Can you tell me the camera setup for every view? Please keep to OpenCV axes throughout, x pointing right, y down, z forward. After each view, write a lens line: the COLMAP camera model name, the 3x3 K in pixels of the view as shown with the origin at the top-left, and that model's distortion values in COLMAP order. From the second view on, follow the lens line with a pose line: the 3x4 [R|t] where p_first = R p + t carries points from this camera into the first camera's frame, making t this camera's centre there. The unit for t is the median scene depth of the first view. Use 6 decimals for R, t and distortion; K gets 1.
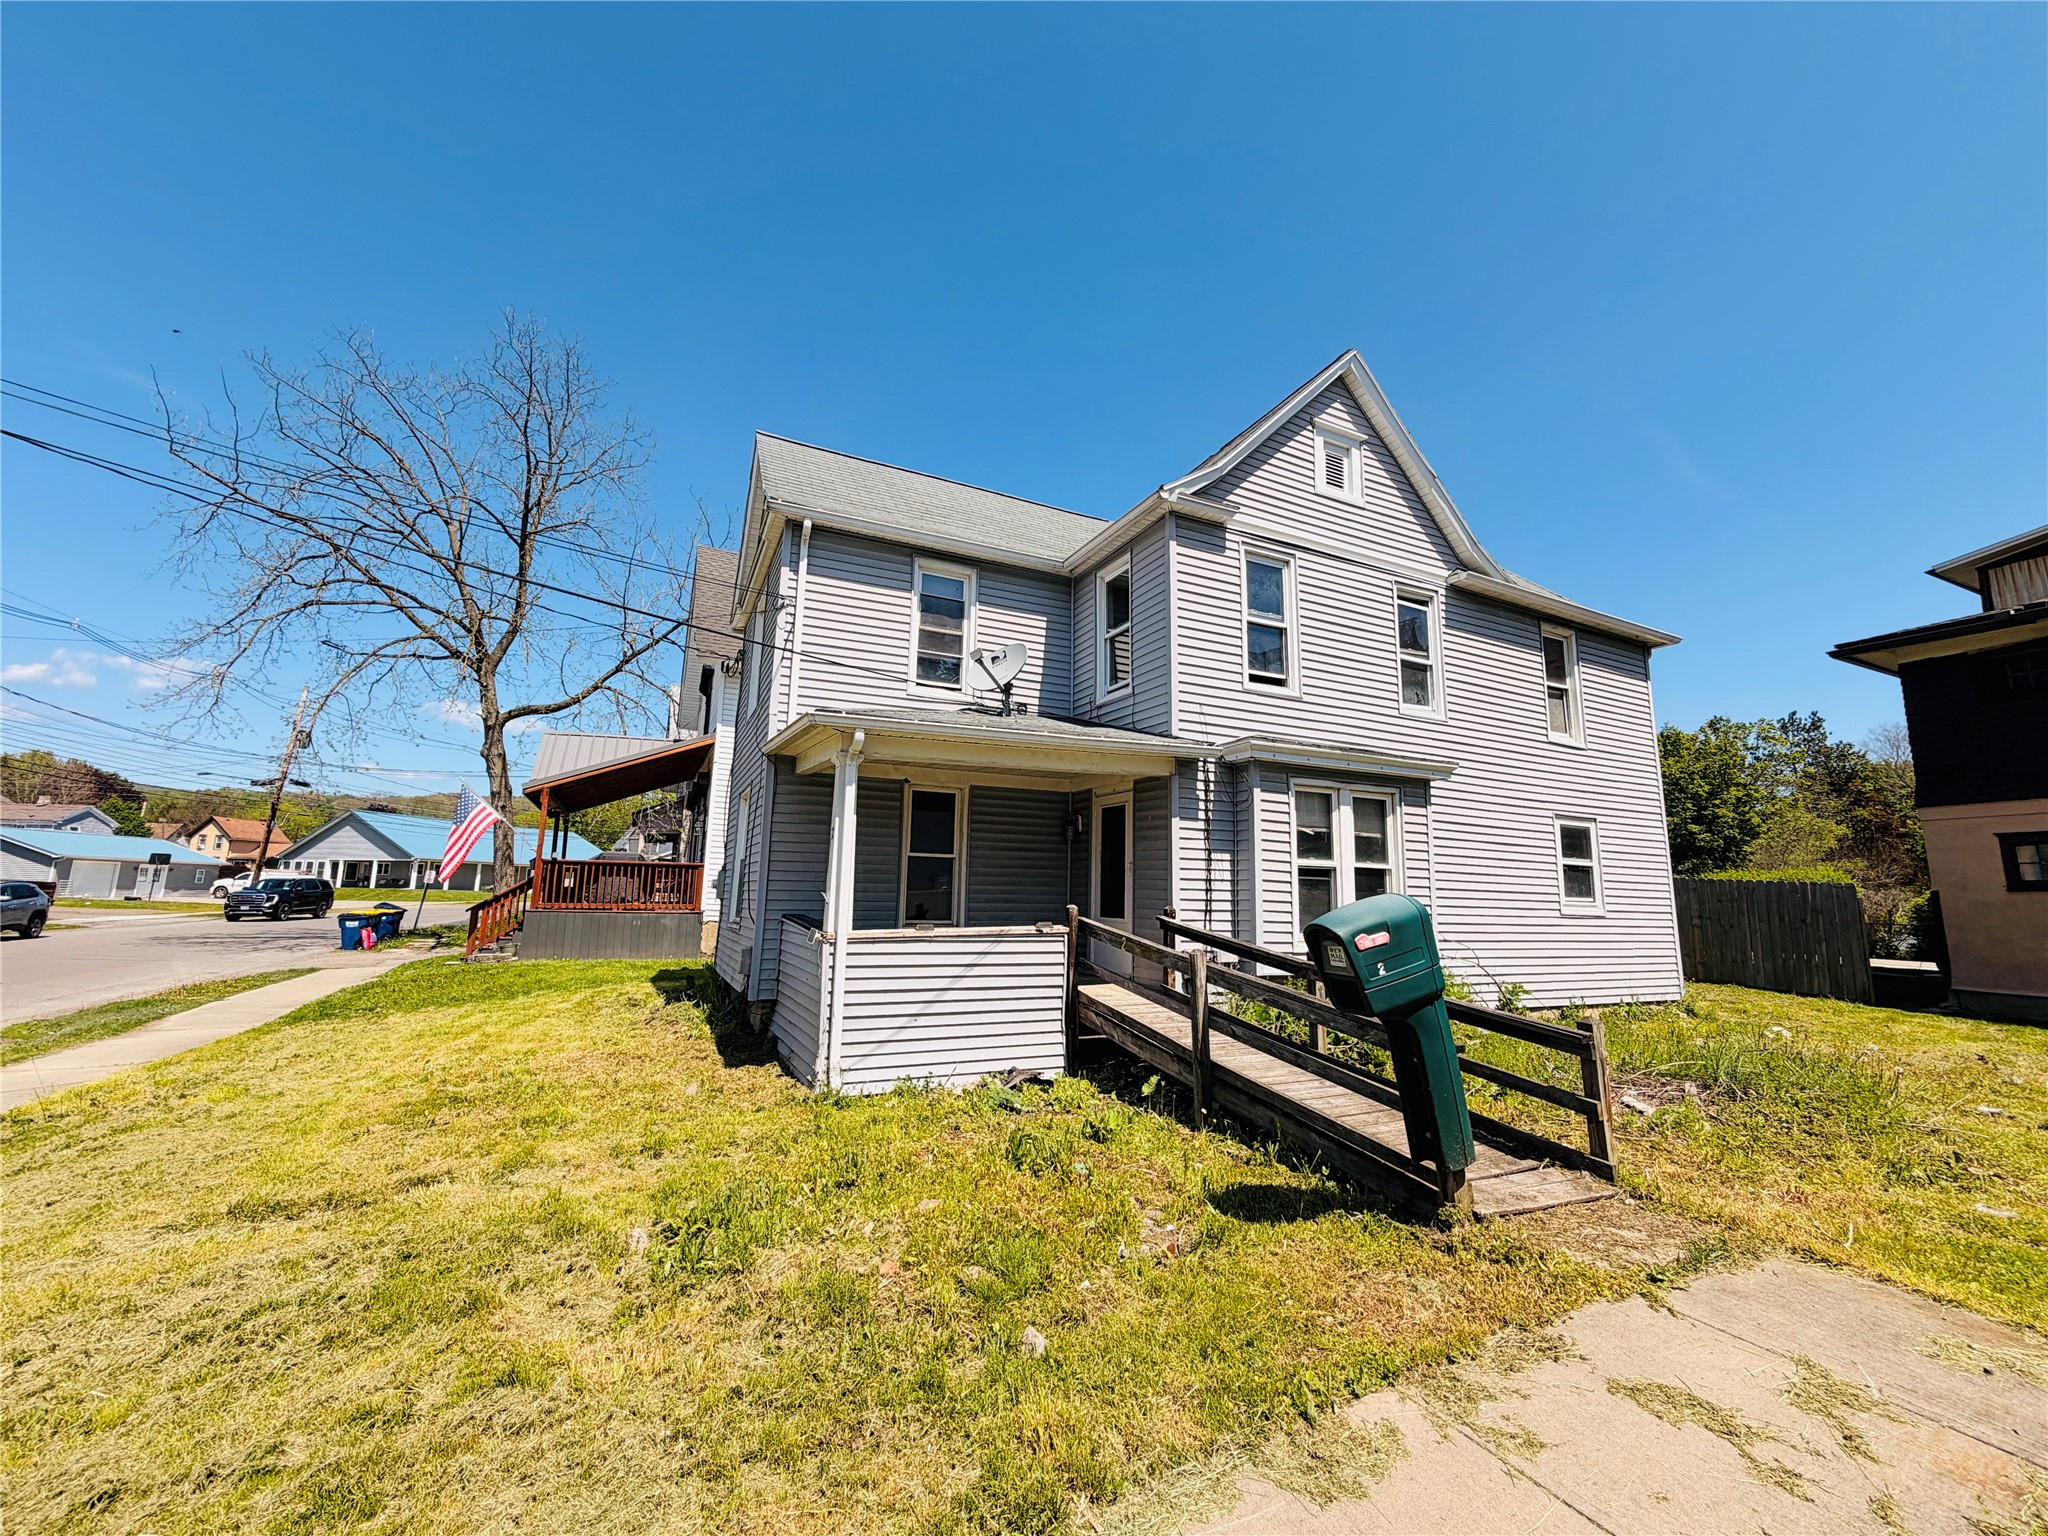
lens RADIAL K [[809.5, 0, 1022.5], [0, 809.5, 776.1], [0, 0, 1]] dist [-0.004258, -0.000387]
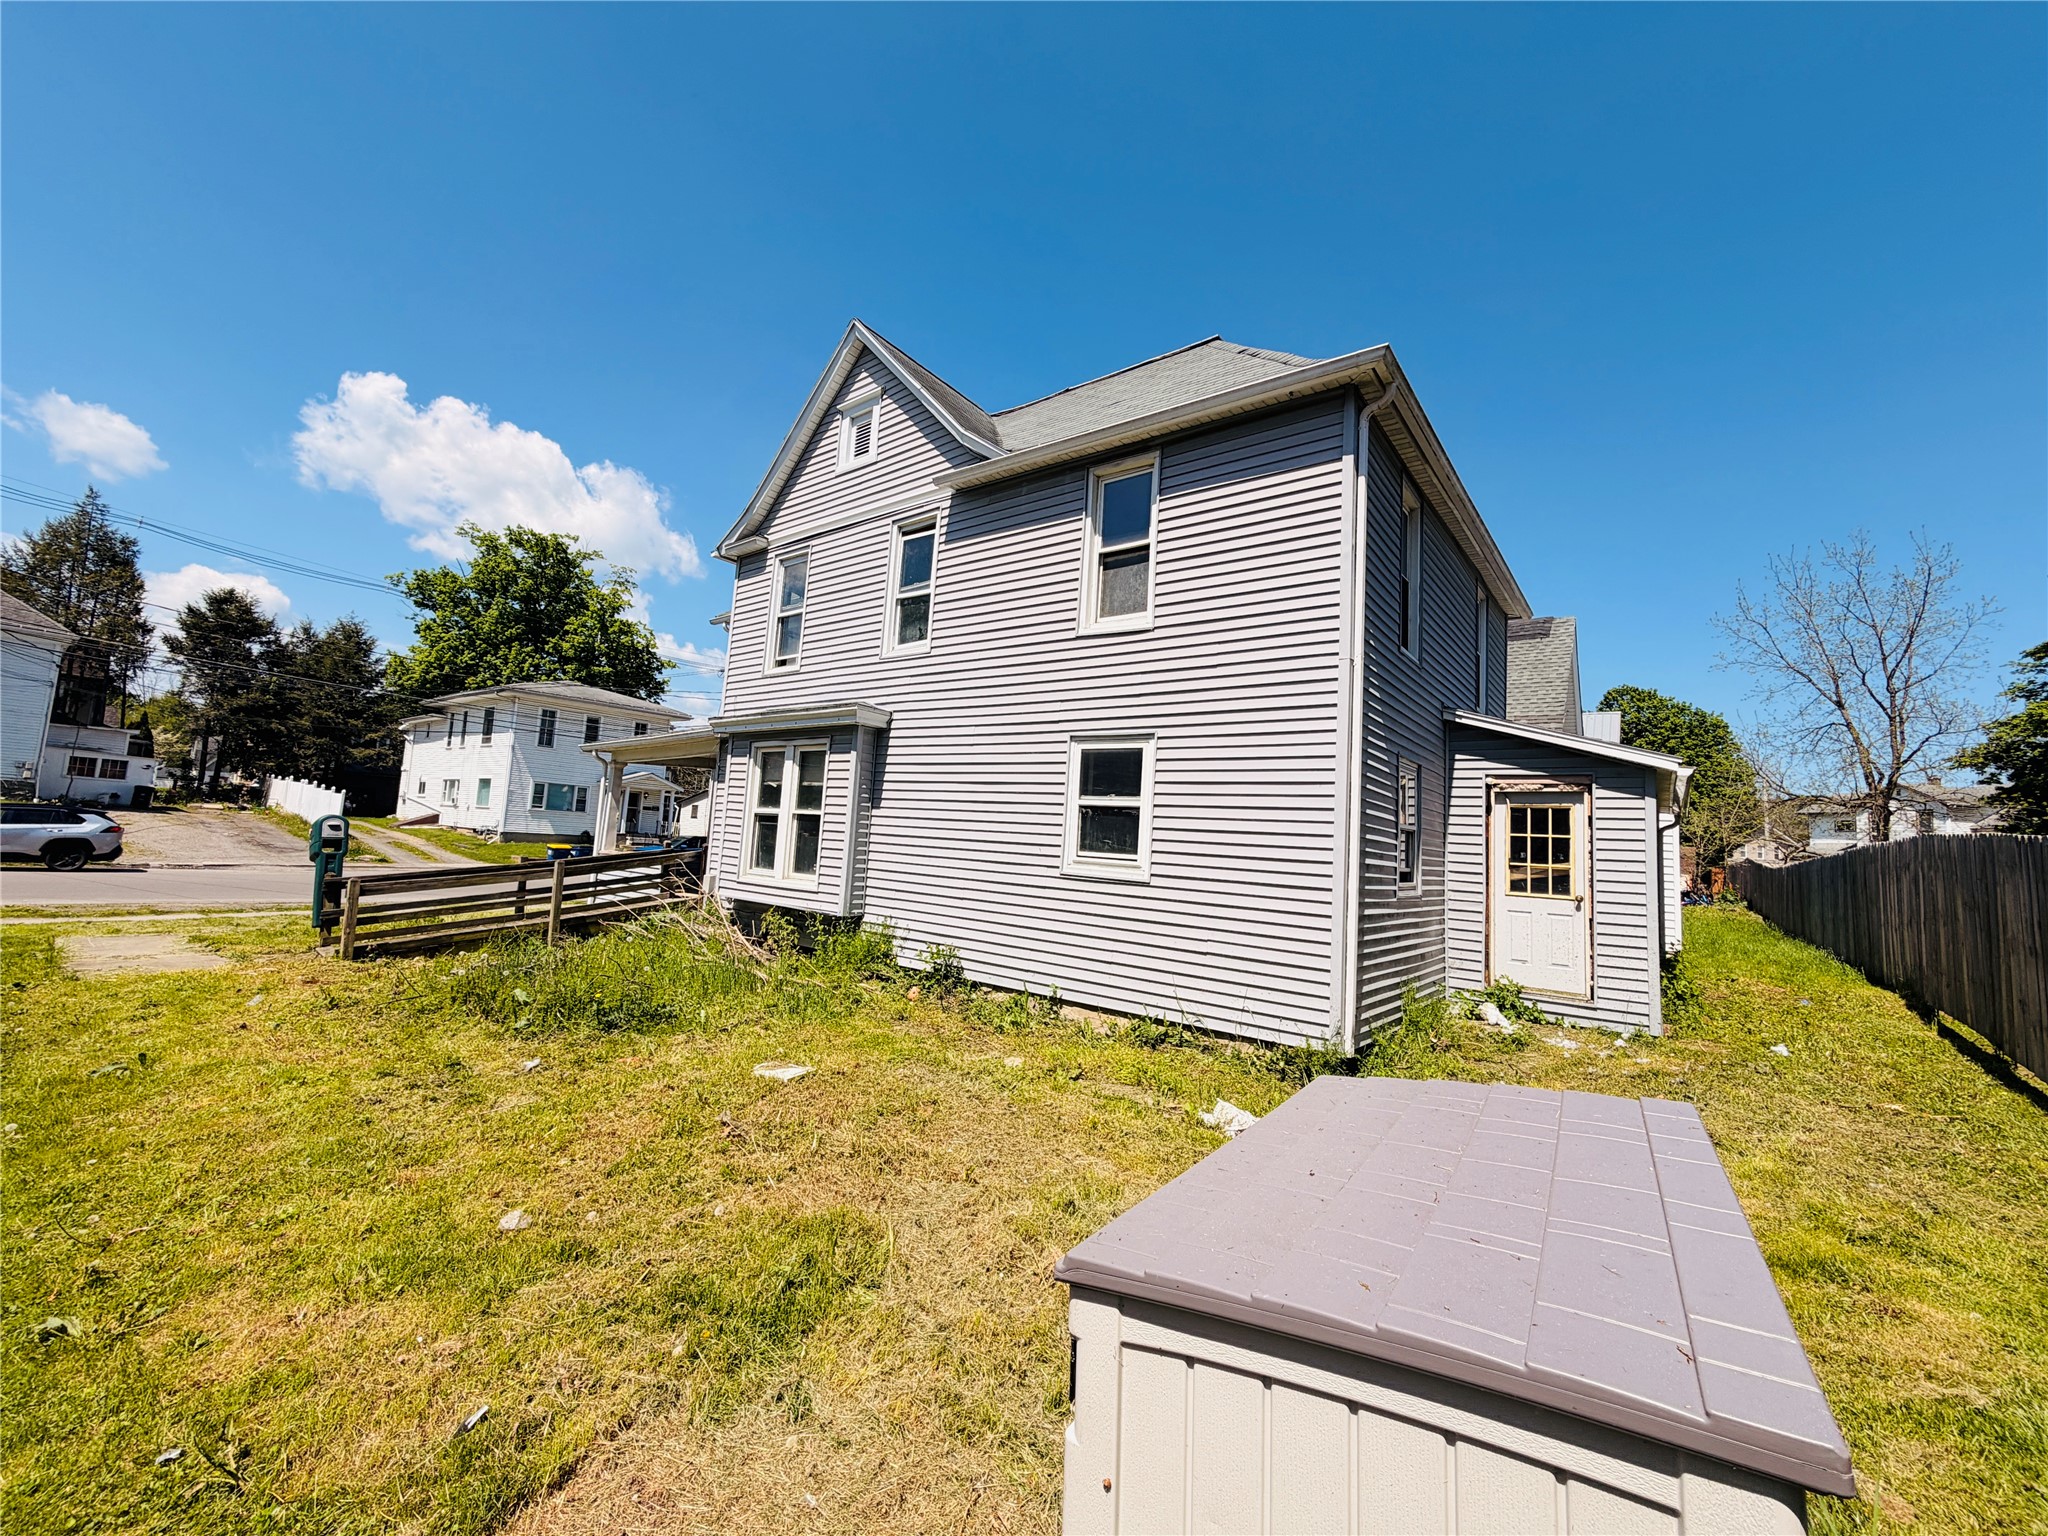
lens RADIAL K [[809.5, 0, 1025.3], [0, 809.5, 769.7], [0, 0, 1]] dist [-0.004258, -0.000387]
pose [[0.459217, -0.076324, -0.885039, 1.334887], [0.087326, 0.995355, -0.040527, 0.106603], [0.884021, -0.058676, 0.463749, 0.651945]]
